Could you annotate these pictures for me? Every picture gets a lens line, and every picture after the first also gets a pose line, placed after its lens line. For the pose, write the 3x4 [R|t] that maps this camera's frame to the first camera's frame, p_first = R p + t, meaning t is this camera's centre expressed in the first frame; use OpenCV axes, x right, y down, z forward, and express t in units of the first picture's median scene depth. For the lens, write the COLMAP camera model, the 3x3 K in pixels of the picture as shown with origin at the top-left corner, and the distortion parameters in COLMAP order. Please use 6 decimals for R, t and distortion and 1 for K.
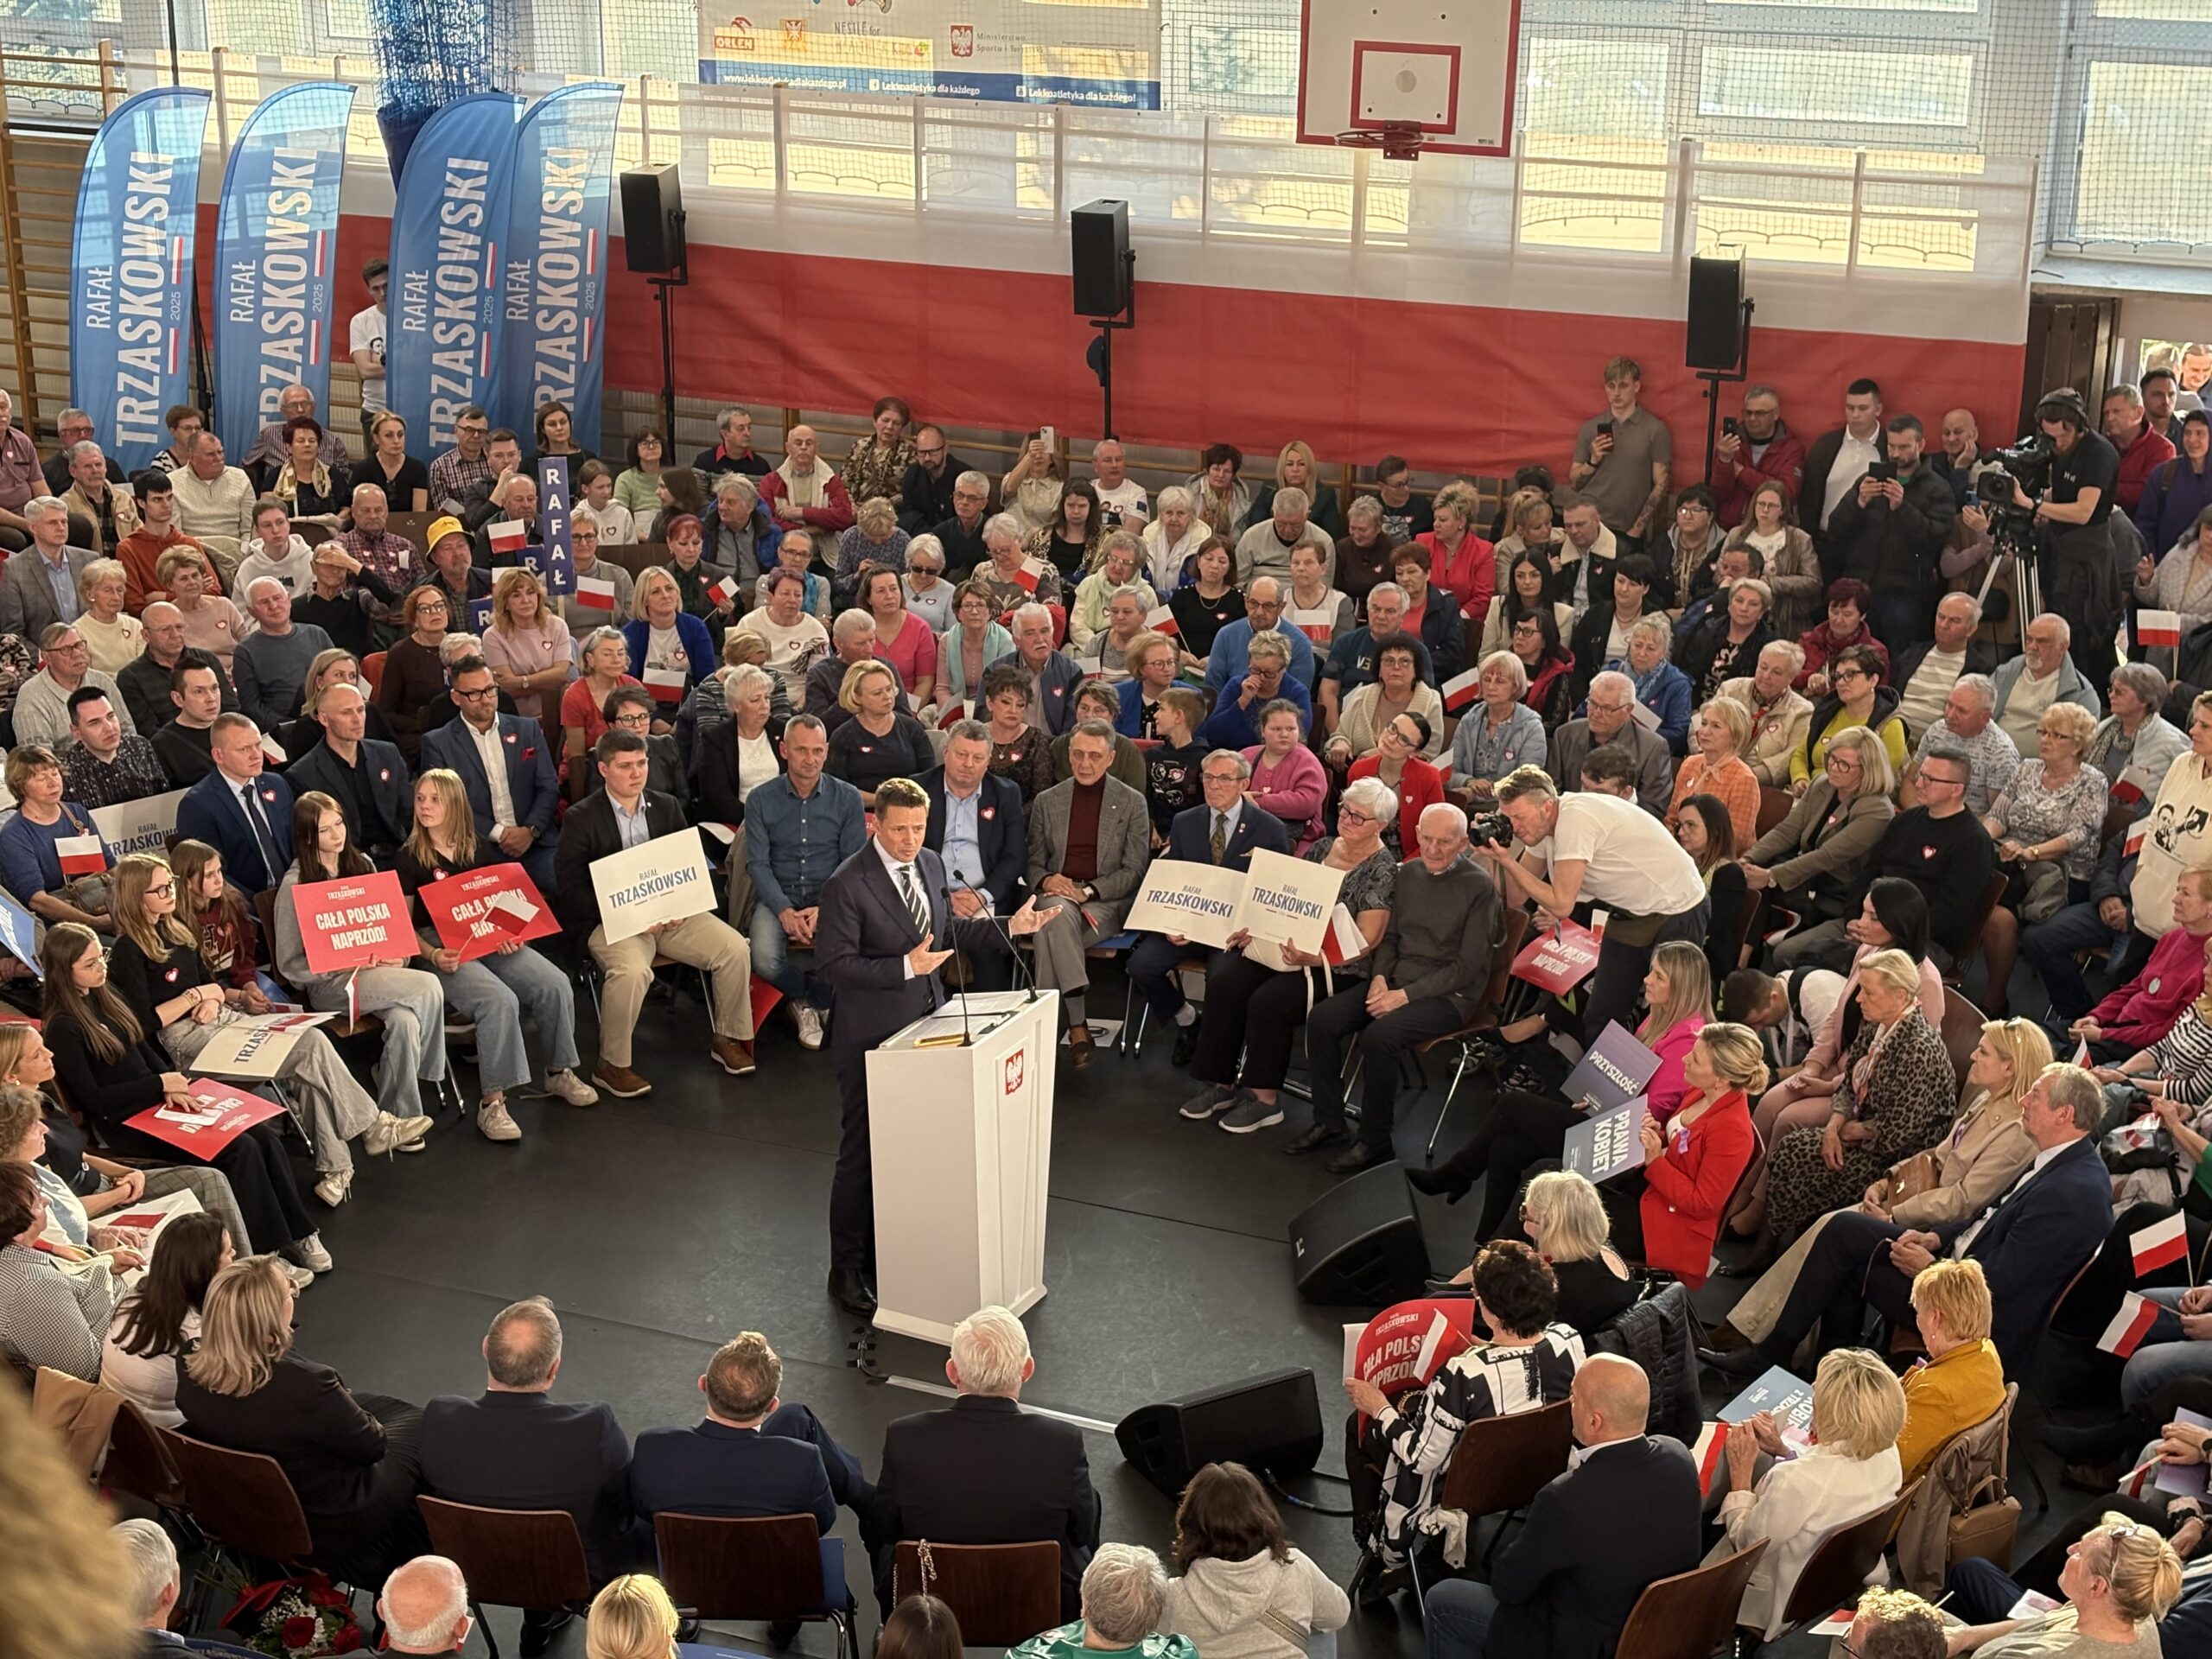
lens RADIAL K [[3350.7, 0, 1085.1], [0, 3350.7, 822.0], [0, 0, 1]] dist [0.062842, 0.000000]
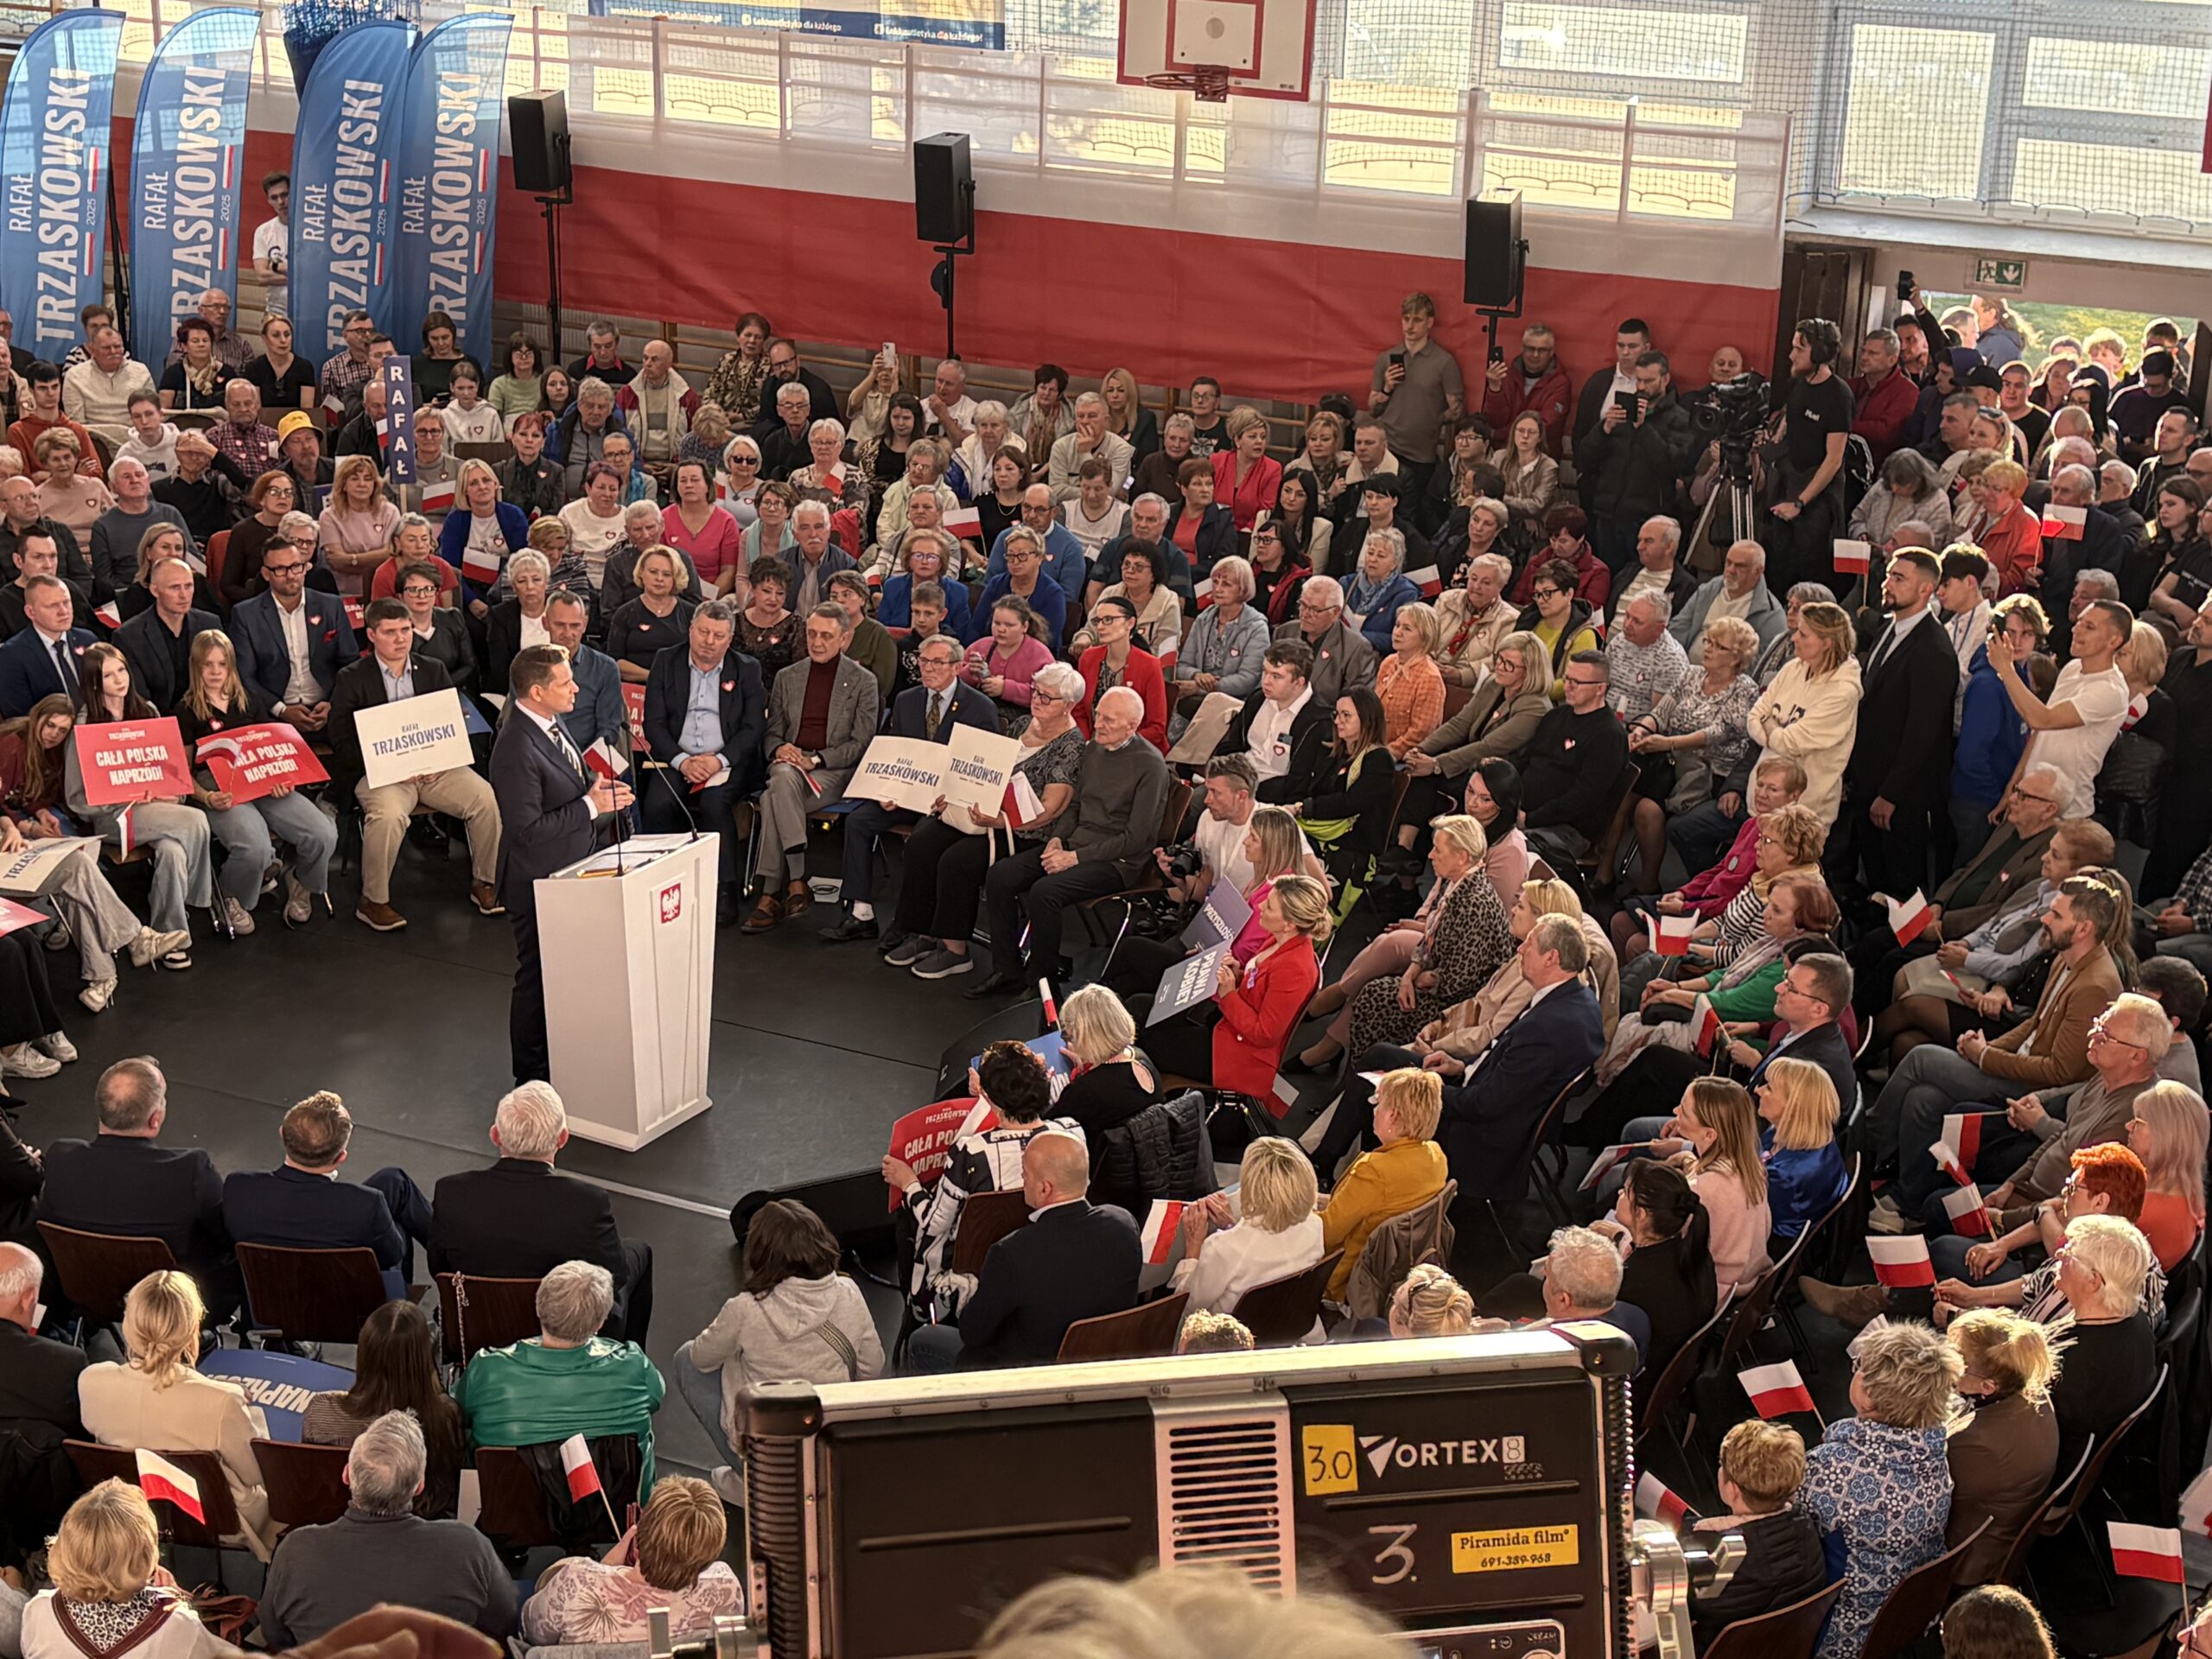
lens RADIAL K [[3334.1, 0, 1081.4], [0, 3334.1, 842.7], [0, 0, 1]] dist [0.030032, 0.000000]
pose [[0.999020, 0.030851, -0.031748, 0.096181], [-0.030116, 0.999274, 0.023354, 0.015498], [0.032446, -0.022375, 0.999223, -0.070165]]
